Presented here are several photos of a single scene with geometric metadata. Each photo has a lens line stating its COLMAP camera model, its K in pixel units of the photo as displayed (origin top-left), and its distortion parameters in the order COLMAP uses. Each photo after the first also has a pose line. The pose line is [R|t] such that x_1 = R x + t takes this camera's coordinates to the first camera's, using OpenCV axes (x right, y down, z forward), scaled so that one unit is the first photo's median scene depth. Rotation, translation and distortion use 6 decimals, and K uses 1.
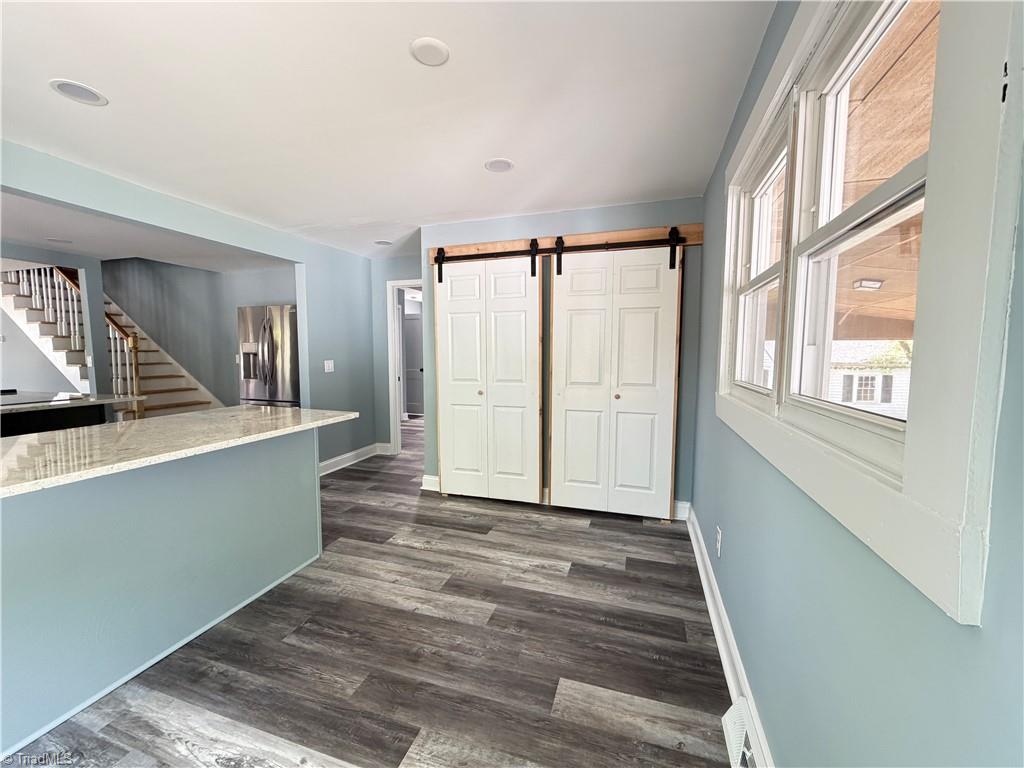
lens RADIAL K [[408.1, 0, 515.6], [0, 408.1, 383.7], [0, 0, 1]] dist [-0.000620, -0.000217]
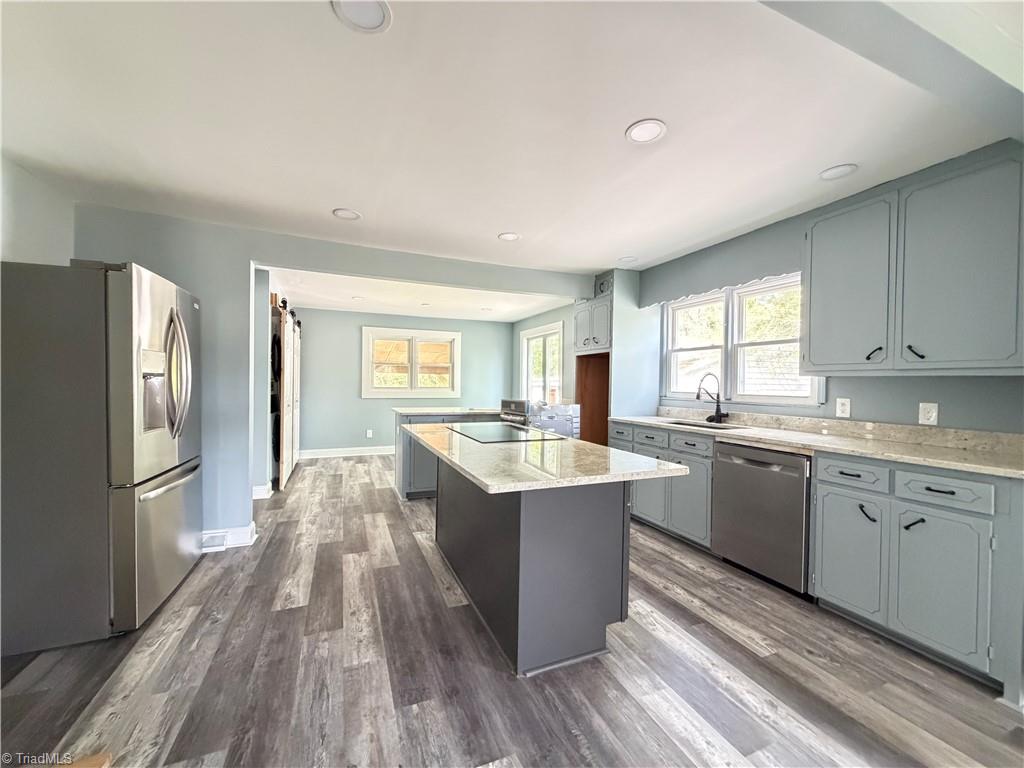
lens RADIAL K [[408.1, 0, 510.3], [0, 408.1, 386.5], [0, 0, 1]] dist [-0.000620, -0.000217]
pose [[-0.644510, -0.018056, 0.764383, -1.660082], [0.042231, 0.997354, 0.059167, -0.094733], [-0.763429, 0.070414, -0.642042, 1.310112]]
